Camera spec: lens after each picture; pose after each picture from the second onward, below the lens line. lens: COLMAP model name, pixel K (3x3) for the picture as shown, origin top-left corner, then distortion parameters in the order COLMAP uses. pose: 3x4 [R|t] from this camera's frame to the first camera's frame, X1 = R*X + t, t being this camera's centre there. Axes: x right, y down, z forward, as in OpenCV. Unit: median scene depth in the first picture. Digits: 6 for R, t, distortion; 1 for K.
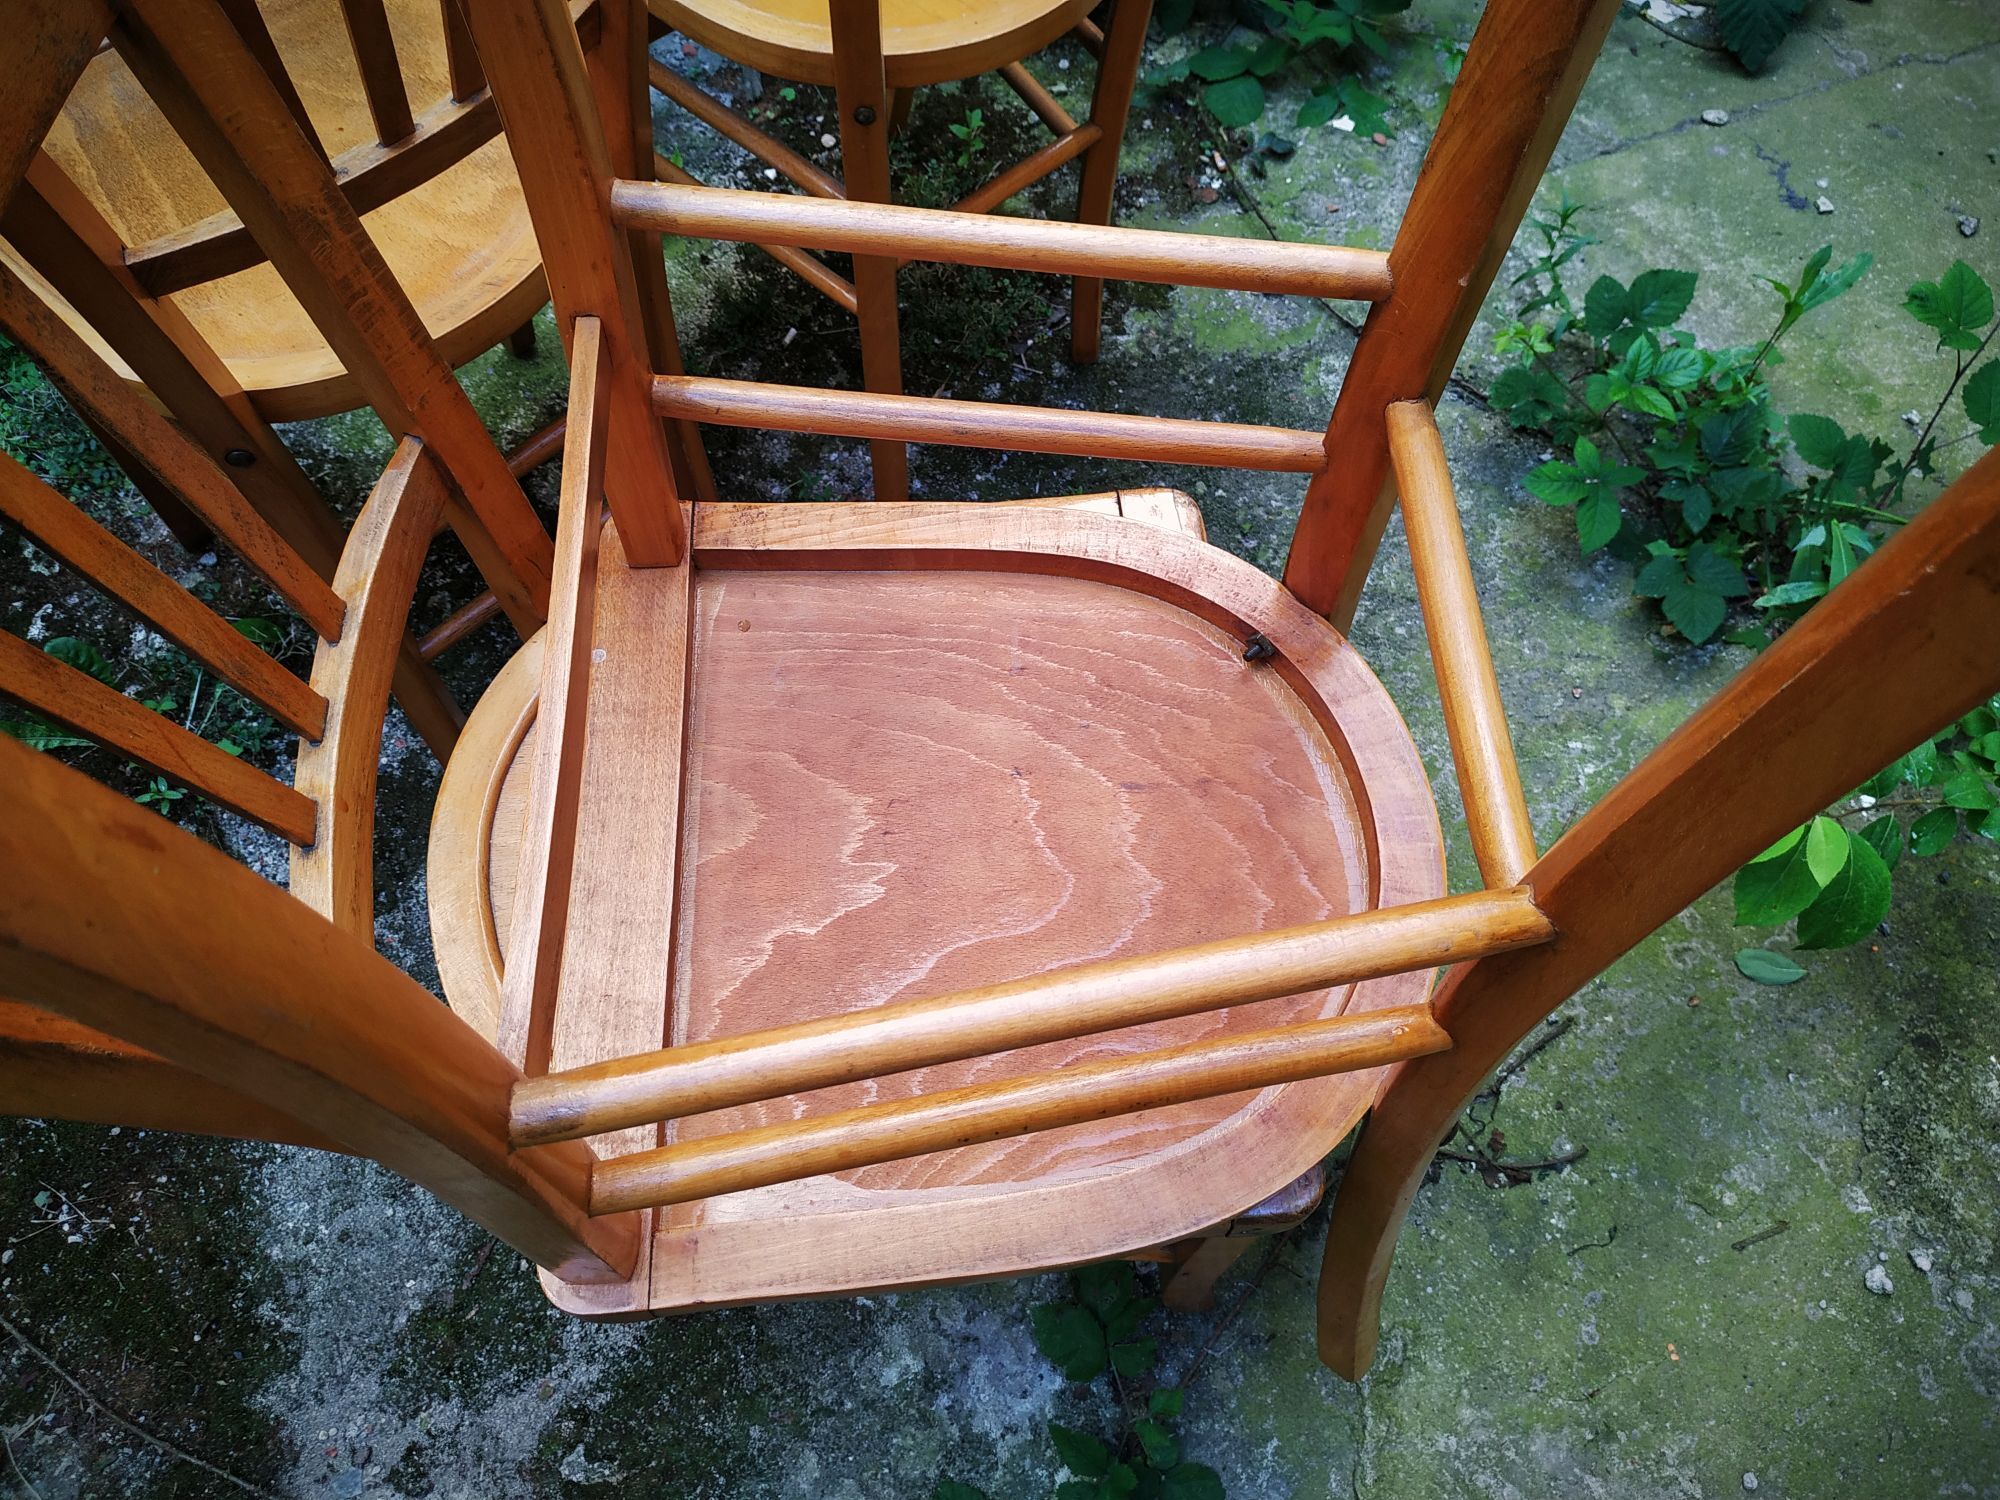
lens RADIAL K [[1480.6, 0, 1003.8], [0, 1480.6, 756.9], [0, 0, 1]] dist [-0.007965, -0.008642]
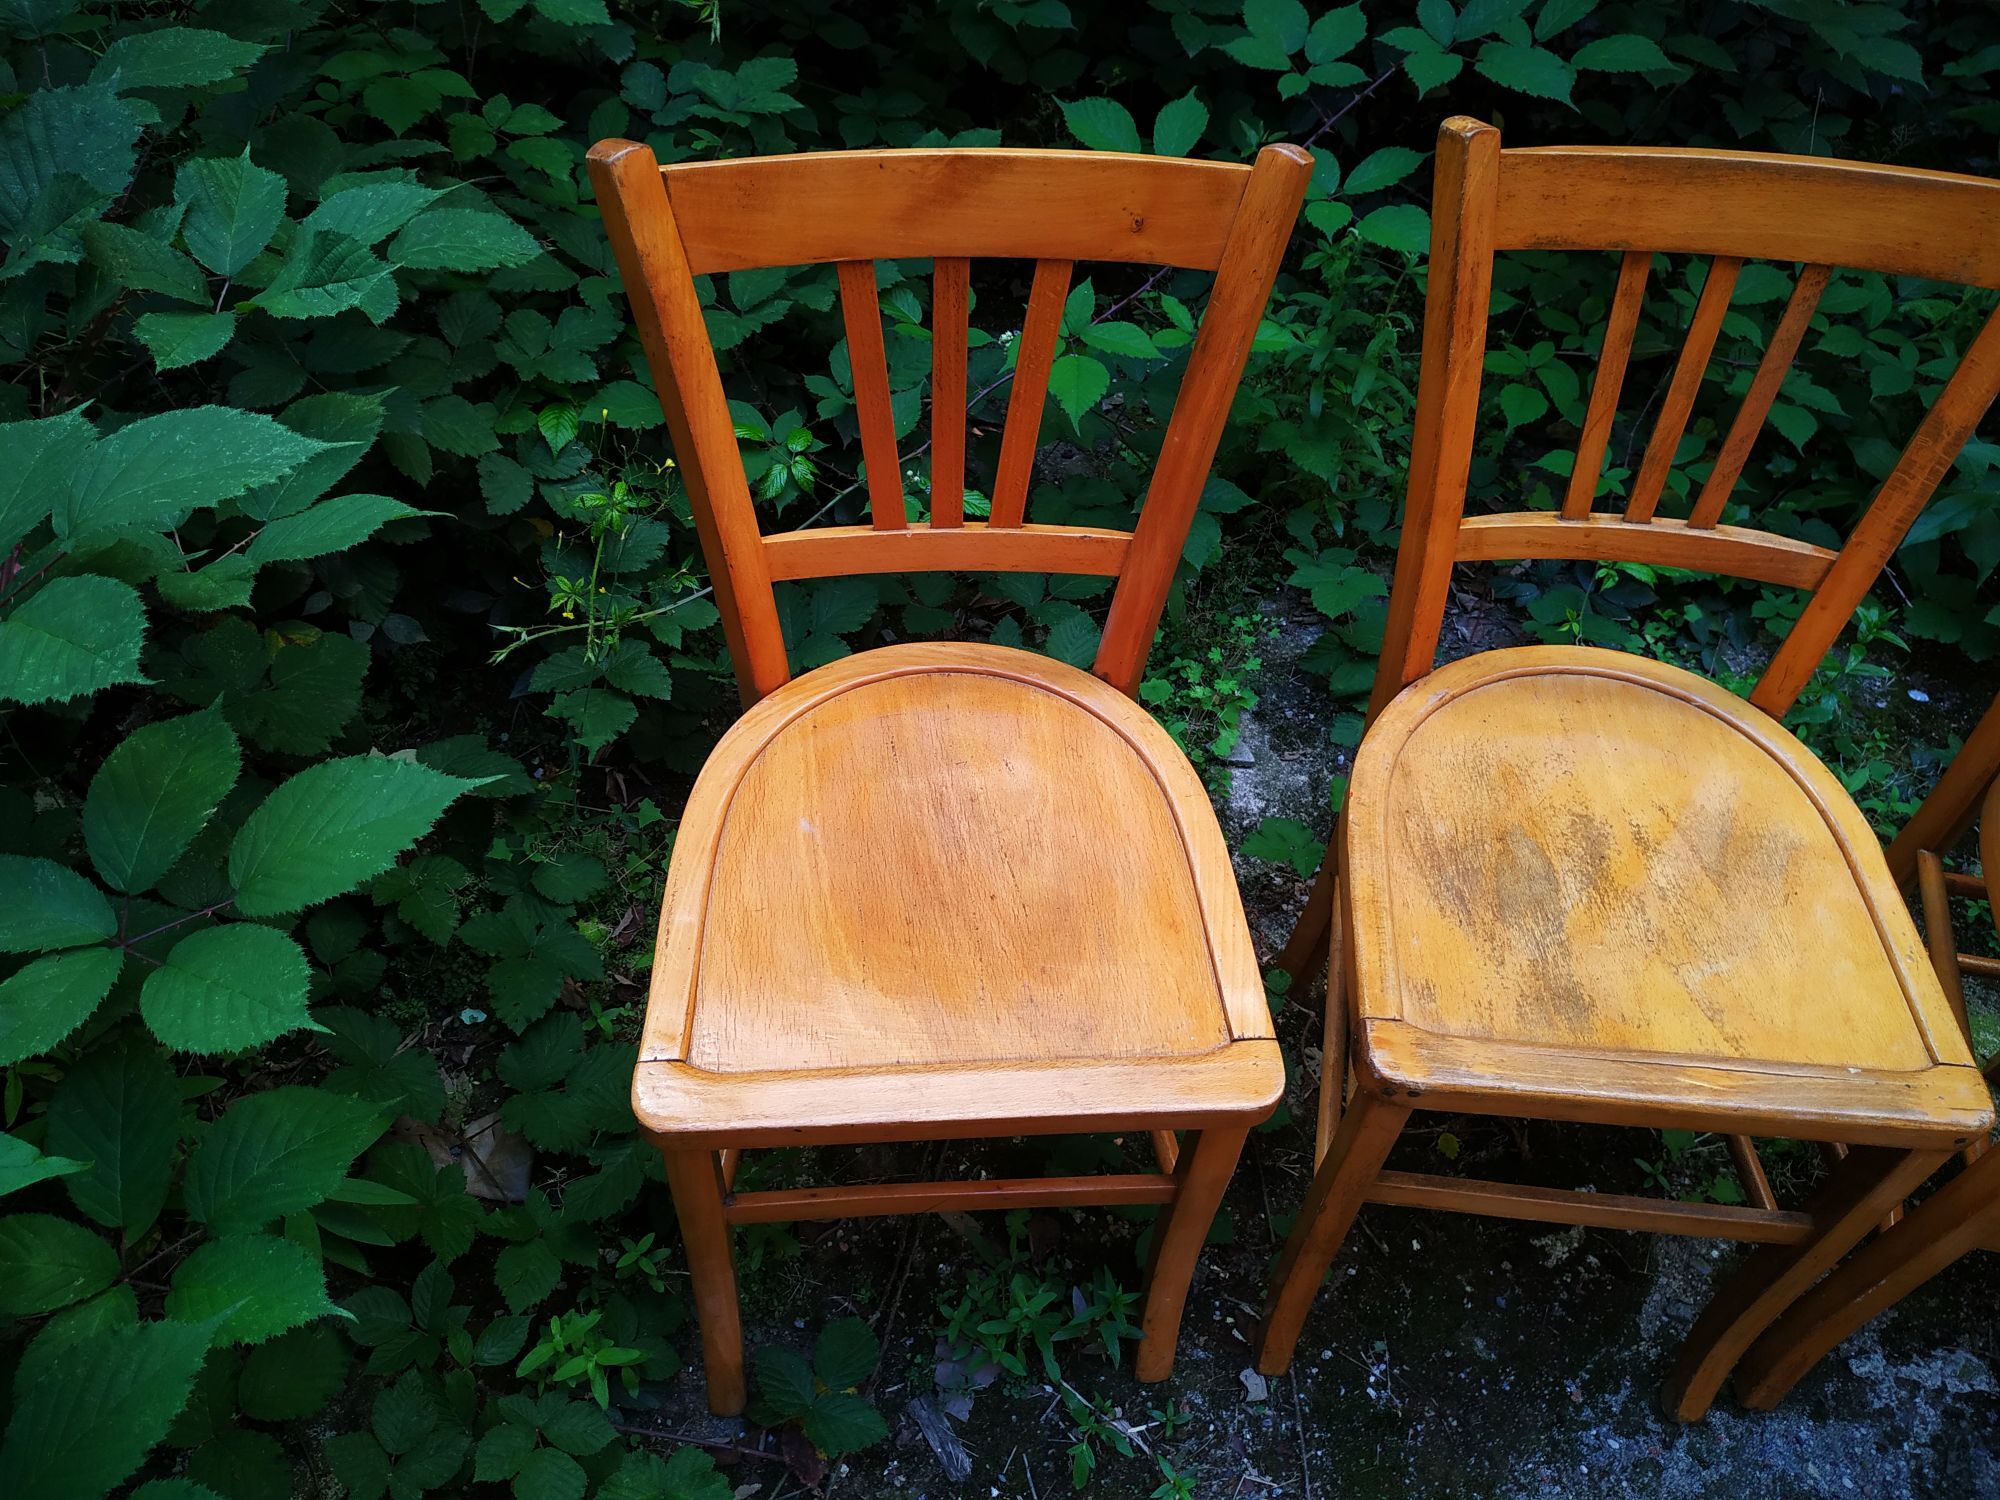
lens RADIAL K [[1455.8, 0, 996.4], [0, 1455.8, 750.0], [0, 0, 1]] dist [-0.007833, -0.001285]
pose [[0.537951, 0.655964, -0.529453, -0.513597], [-0.772797, 0.634652, 0.001098, 0.231778], [0.336738, 0.408569, 0.848339, -0.282547]]
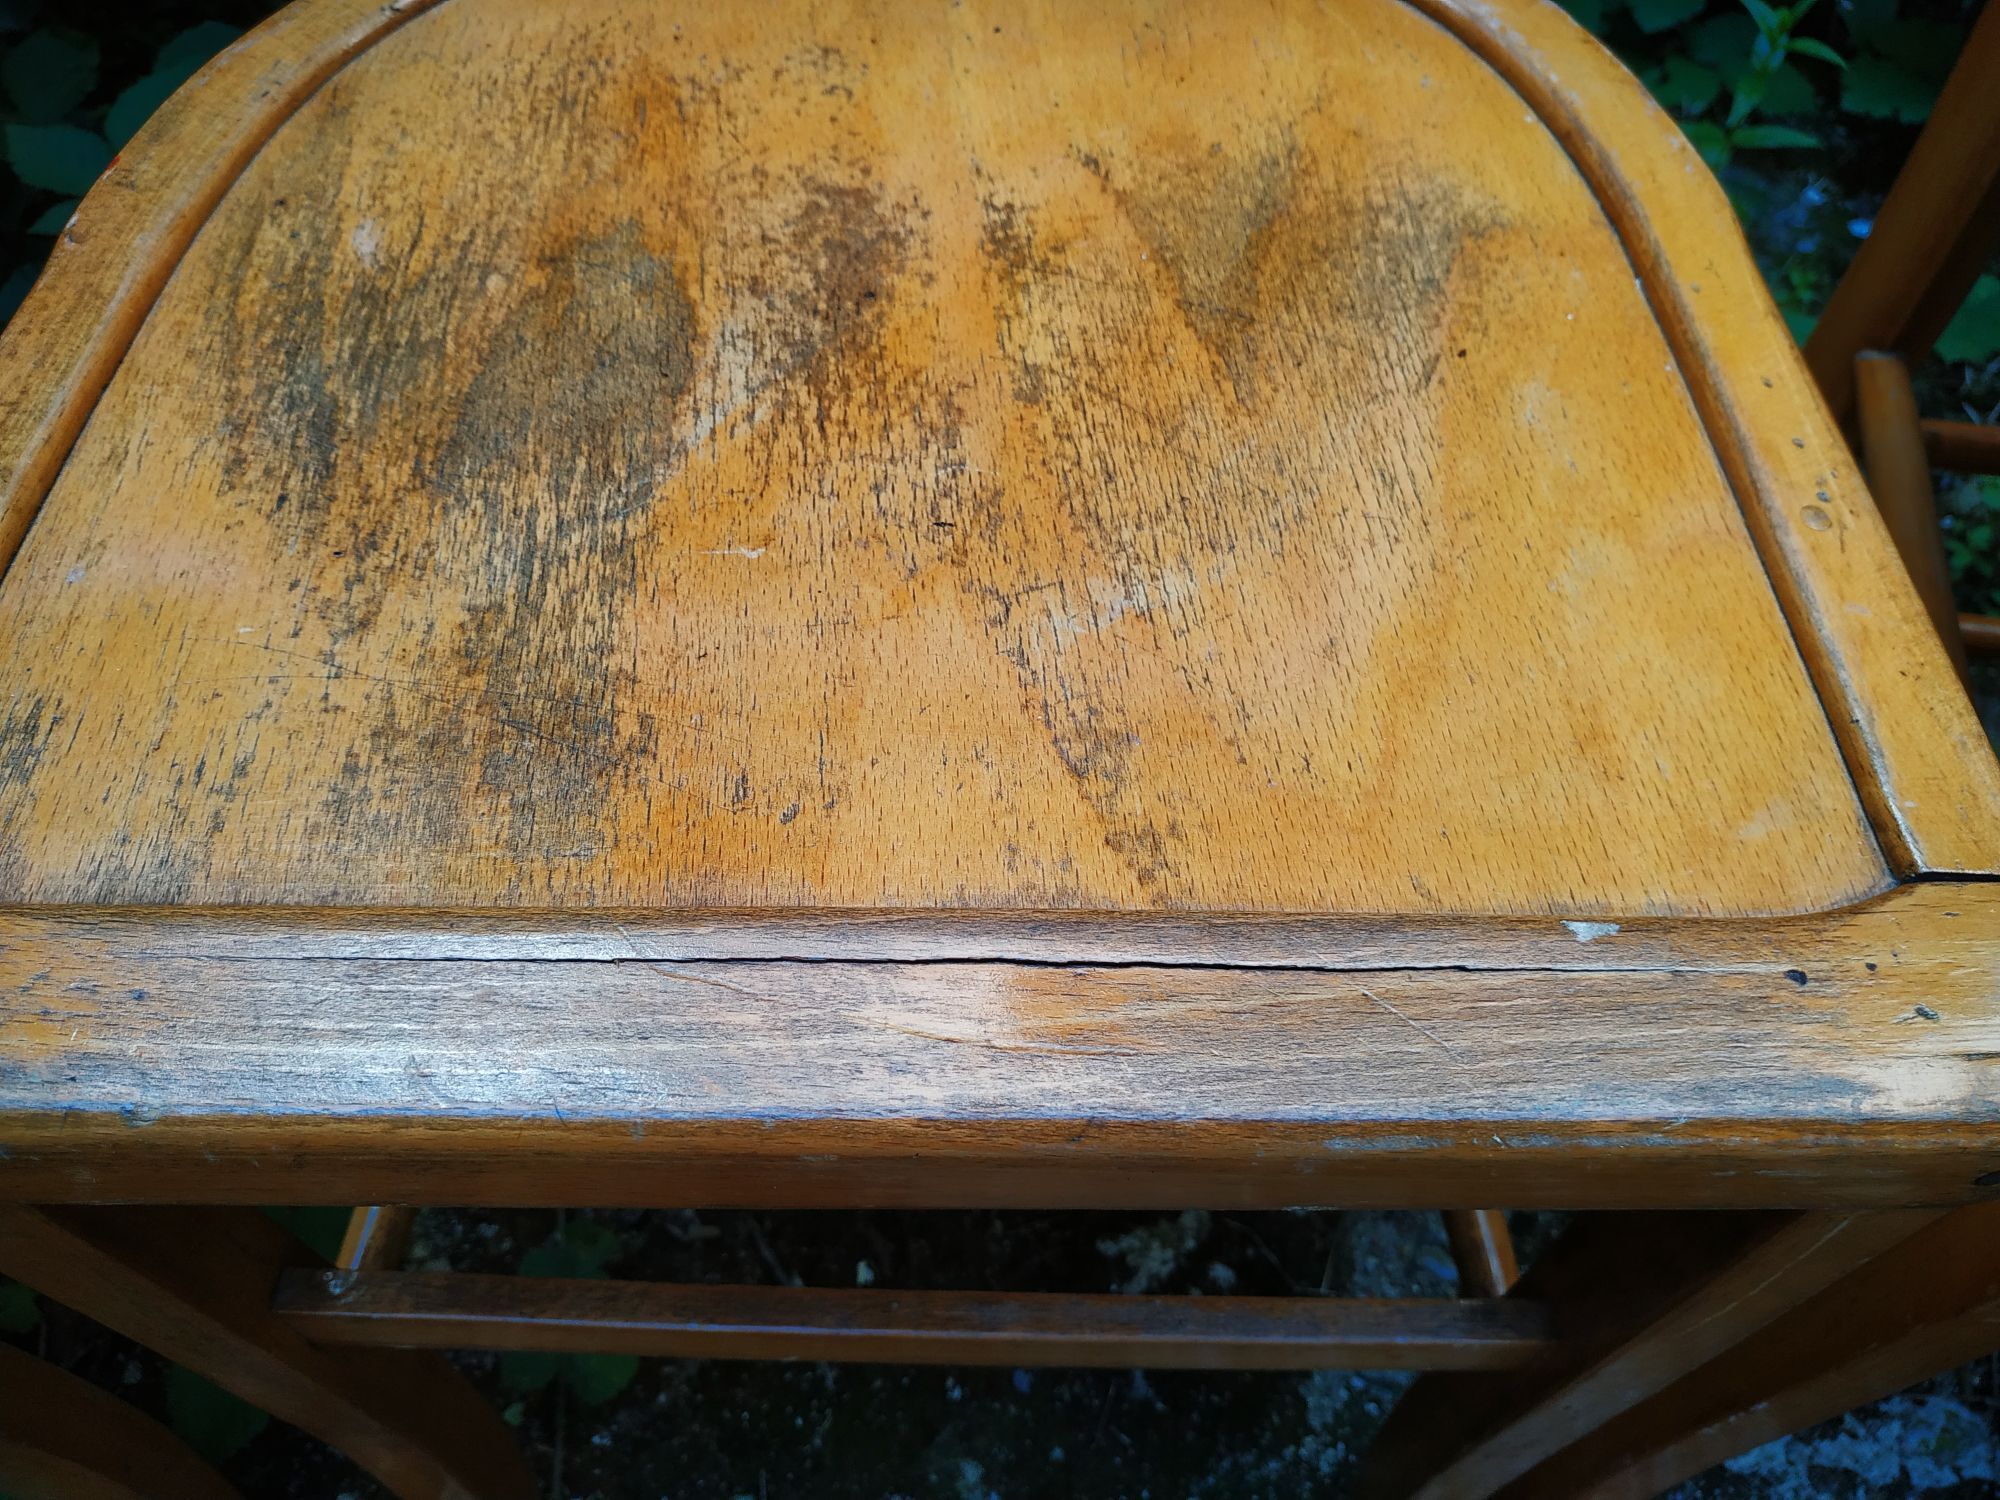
lens RADIAL K [[1480.6, 0, 1003.8], [0, 1480.6, 756.9], [0, 0, 1]] dist [-0.007965, -0.008642]
pose [[0.599635, 0.677148, -0.426507, -0.545440], [-0.728159, 0.682755, 0.060248, -0.001447], [0.331997, 0.274438, 0.902475, 0.442742]]
